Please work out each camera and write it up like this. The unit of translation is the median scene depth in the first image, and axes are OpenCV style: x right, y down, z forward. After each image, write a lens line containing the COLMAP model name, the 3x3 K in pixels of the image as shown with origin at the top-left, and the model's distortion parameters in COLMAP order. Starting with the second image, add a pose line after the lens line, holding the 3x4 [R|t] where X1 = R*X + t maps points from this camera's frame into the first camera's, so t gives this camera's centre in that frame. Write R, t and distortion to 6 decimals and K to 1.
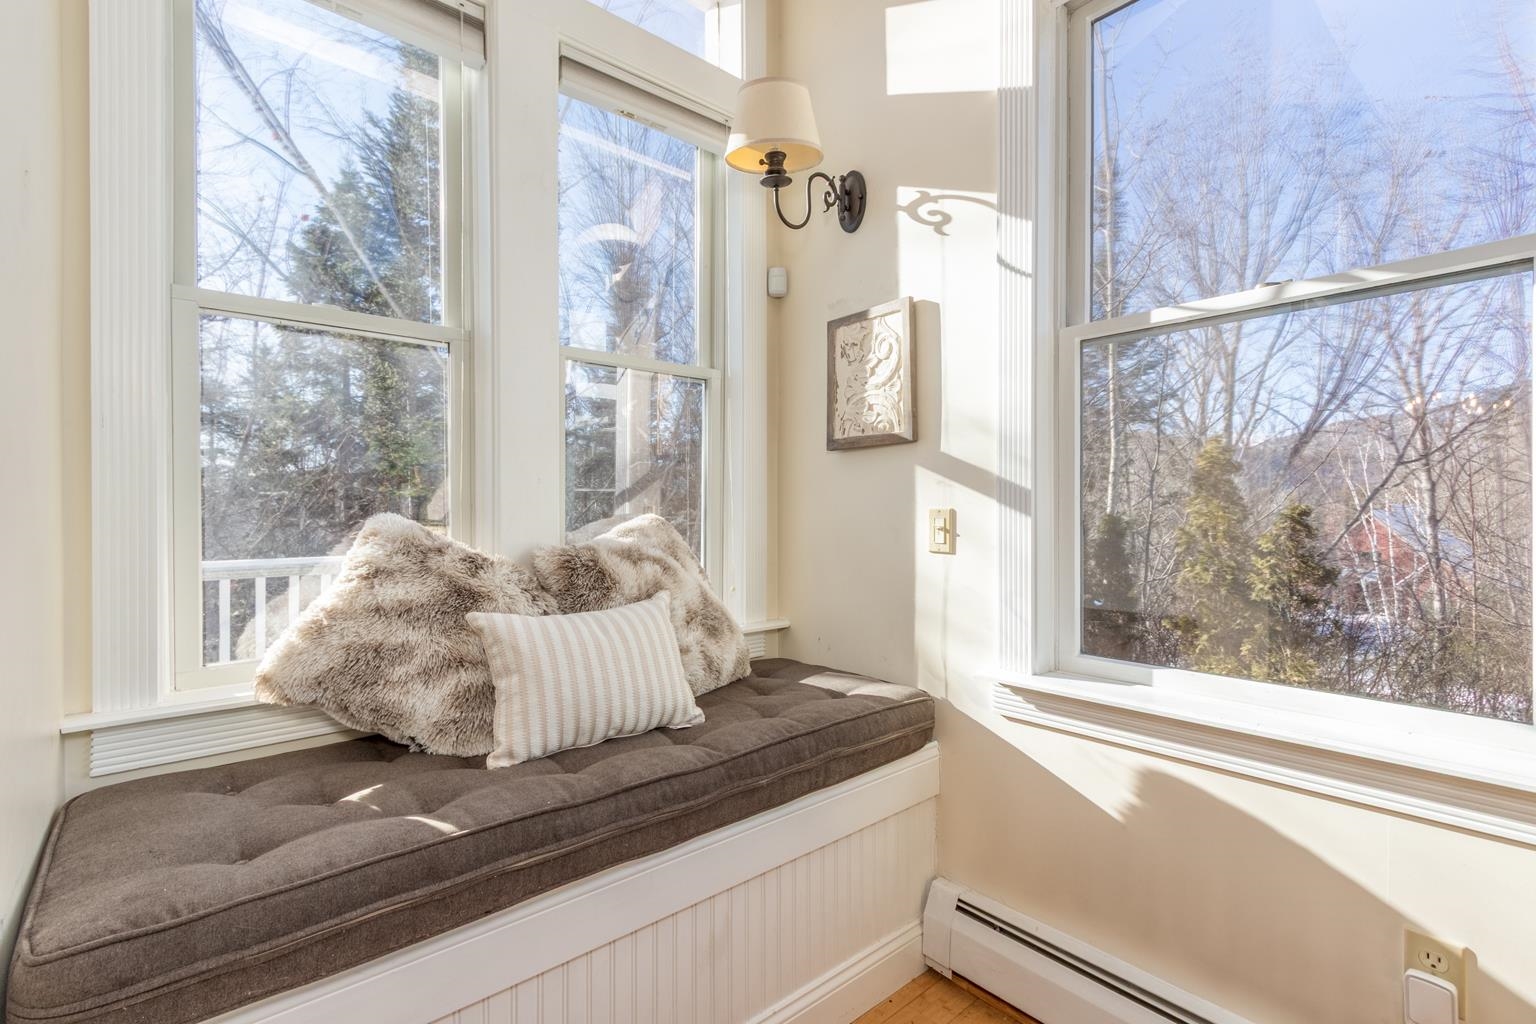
lens RADIAL K [[714.2, 0, 770.4], [0, 714.2, 507.1], [0, 0, 1]] dist [-0.001306, -0.000254]
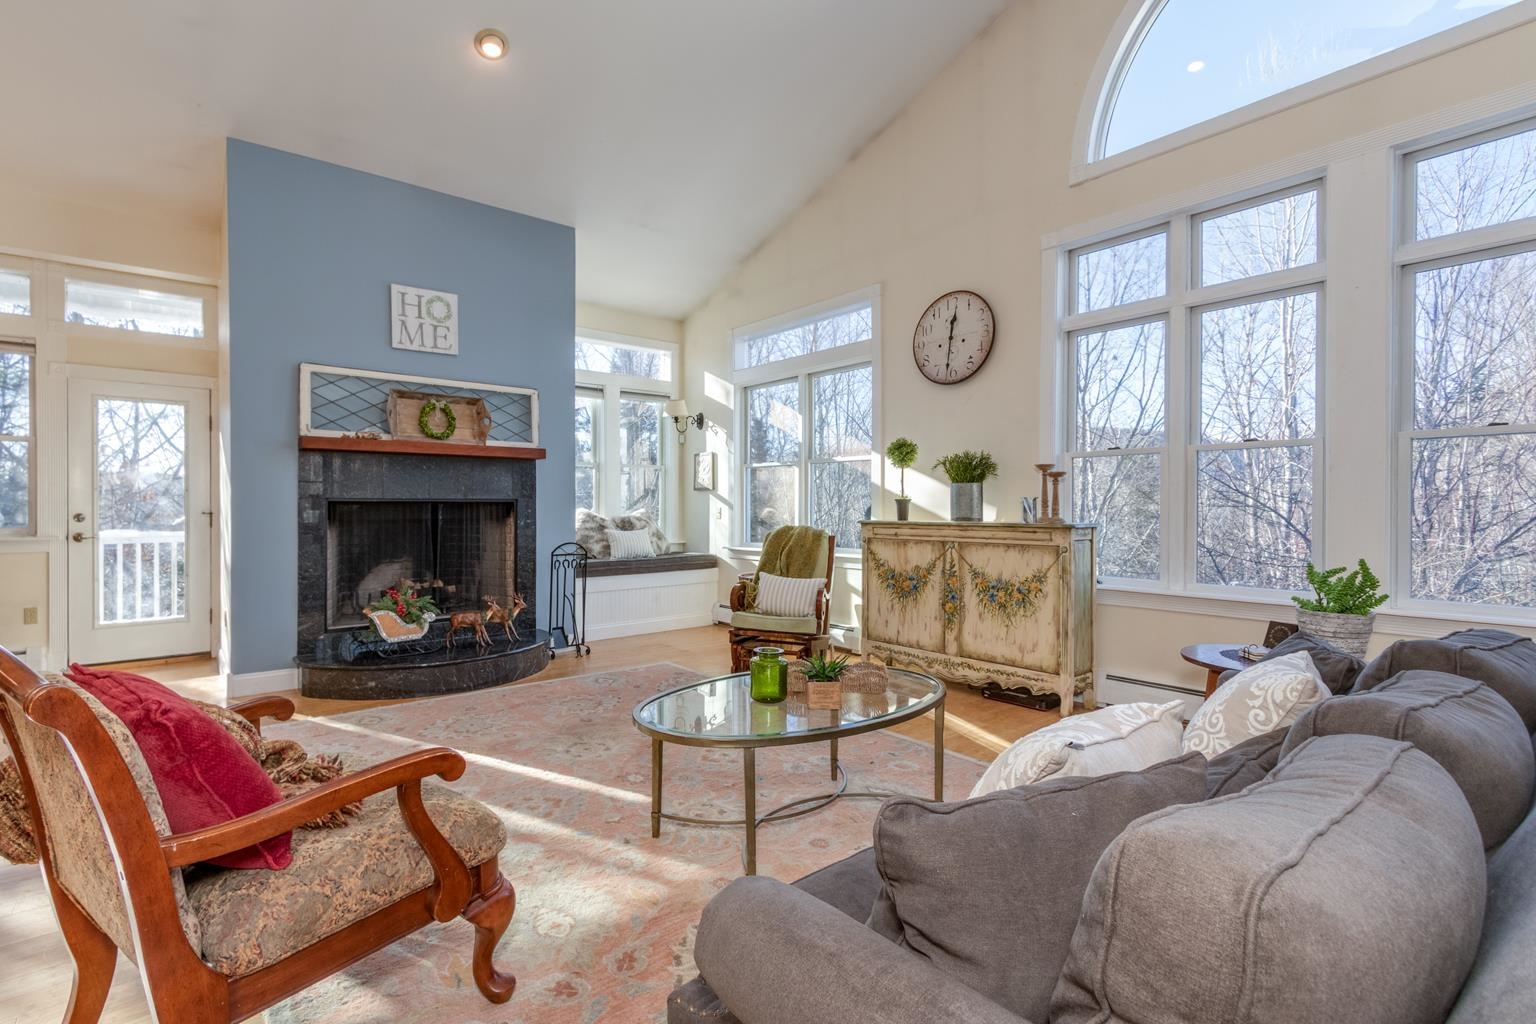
lens RADIAL K [[714.2, 0, 766.1], [0, 714.2, 510.4], [0, 0, 1]] dist [-0.001306, -0.000254]
pose [[0.999962, -0.004131, -0.007705, 0.543282], [0.004154, 0.999987, 0.002869, 0.011049], [0.007693, -0.002901, 0.999966, -2.961426]]
